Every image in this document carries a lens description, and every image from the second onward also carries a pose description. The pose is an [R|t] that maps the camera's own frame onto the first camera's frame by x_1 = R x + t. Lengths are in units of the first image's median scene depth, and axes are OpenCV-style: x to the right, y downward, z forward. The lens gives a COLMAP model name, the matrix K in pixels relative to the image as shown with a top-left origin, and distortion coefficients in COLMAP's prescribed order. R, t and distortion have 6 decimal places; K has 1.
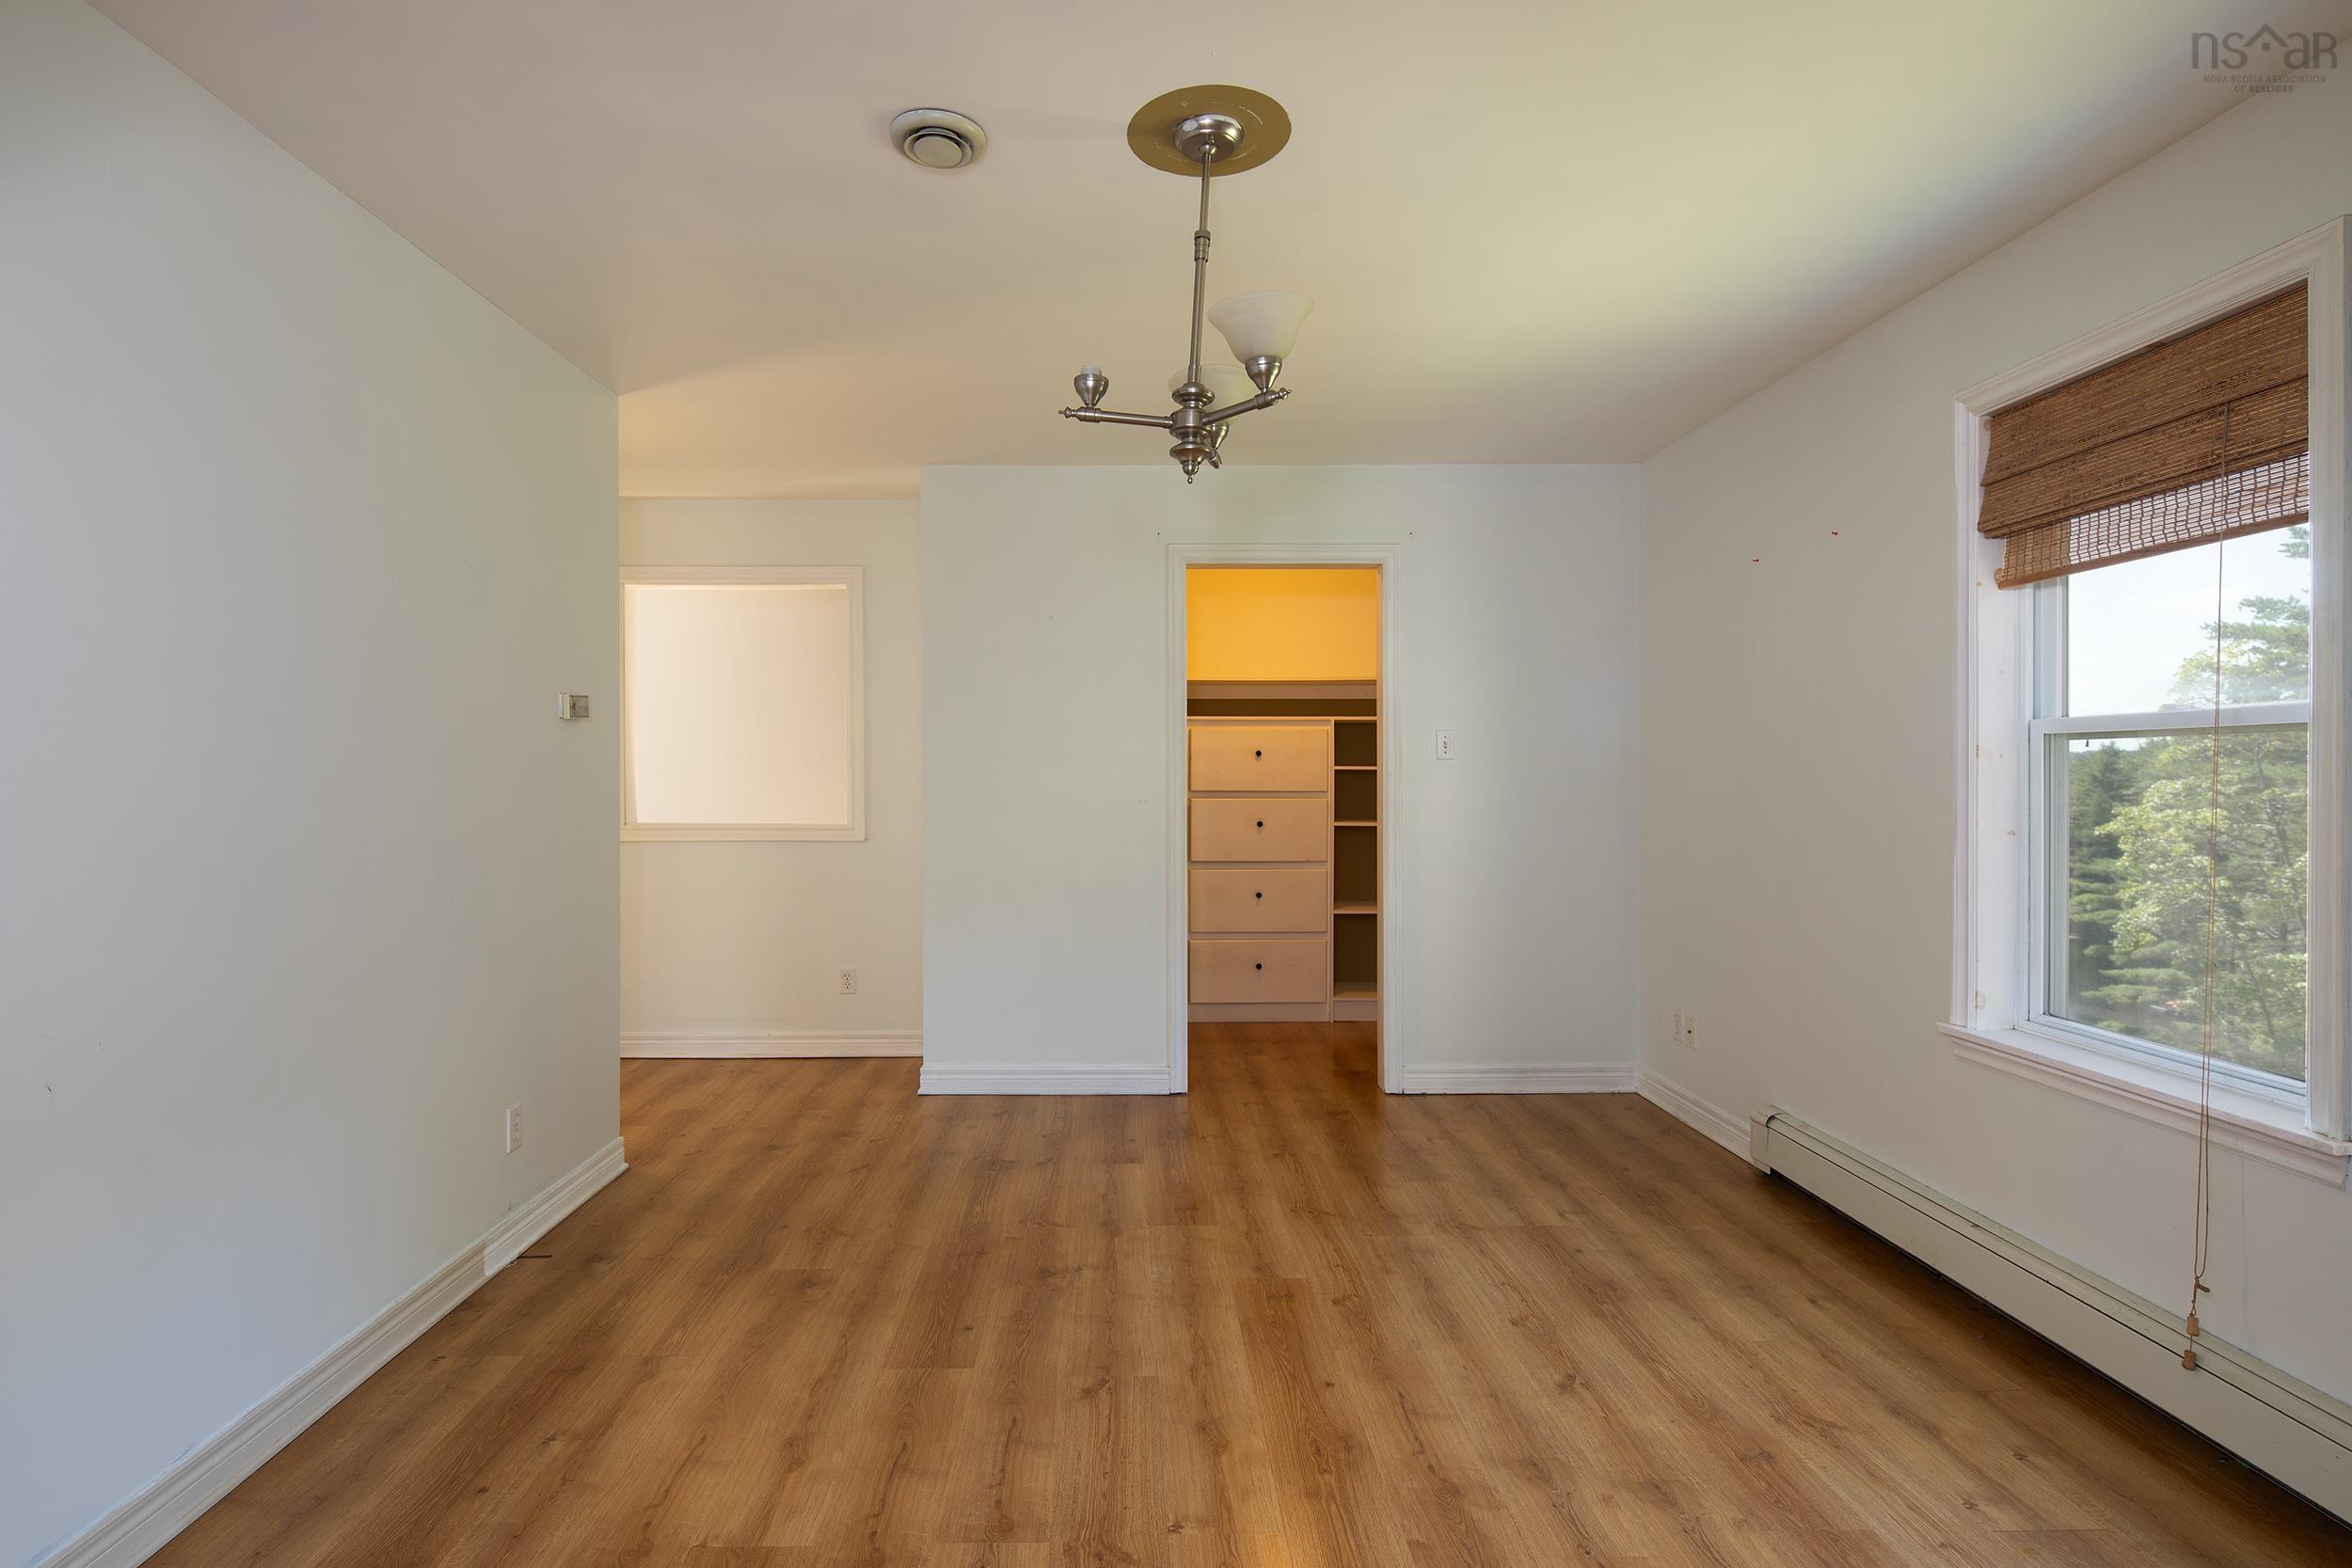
lens RADIAL K [[1133.9, 0, 1225.5], [0, 1133.9, 776.6], [0, 0, 1]] dist [-0.000433, 0.000123]
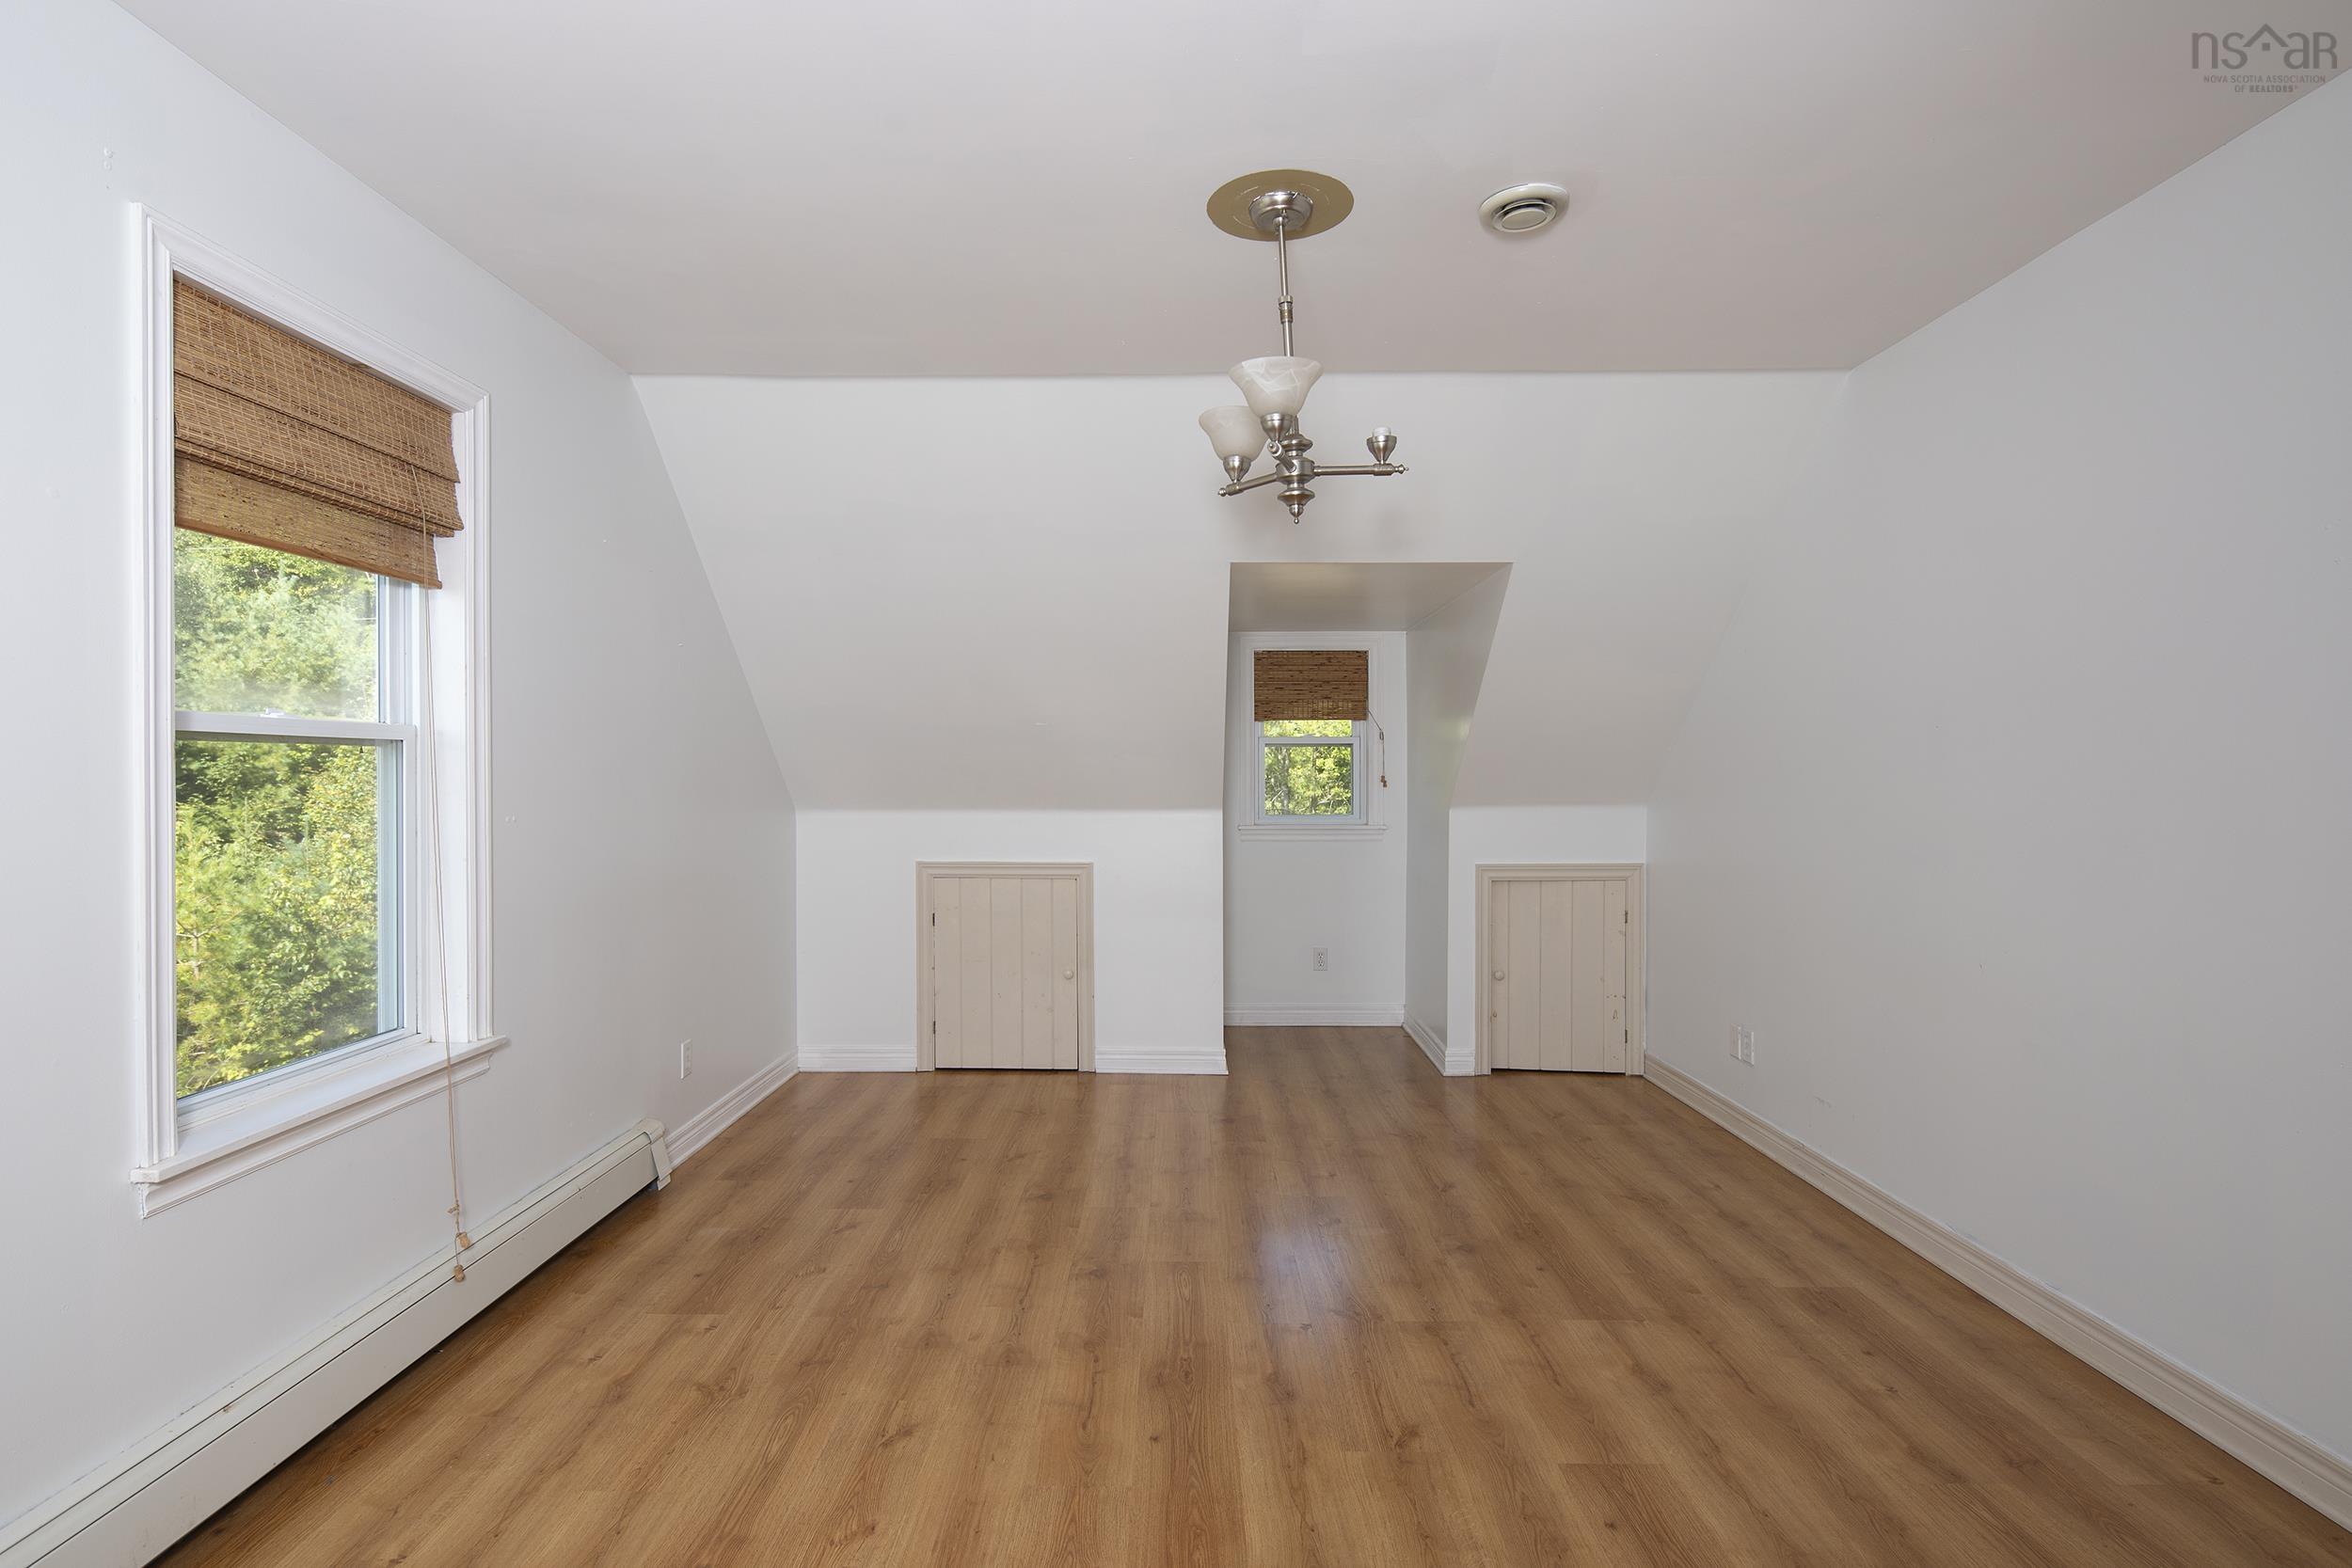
lens RADIAL K [[1133.9, 0, 1225.5], [0, 1133.9, 776.6], [0, 0, 1]] dist [-0.000433, 0.000123]
pose [[-0.998685, 0.003327, 0.051150, -0.016400], [0.003606, 0.999979, 0.005362, -0.009859], [-0.051131, 0.005540, -0.998677, 2.029172]]
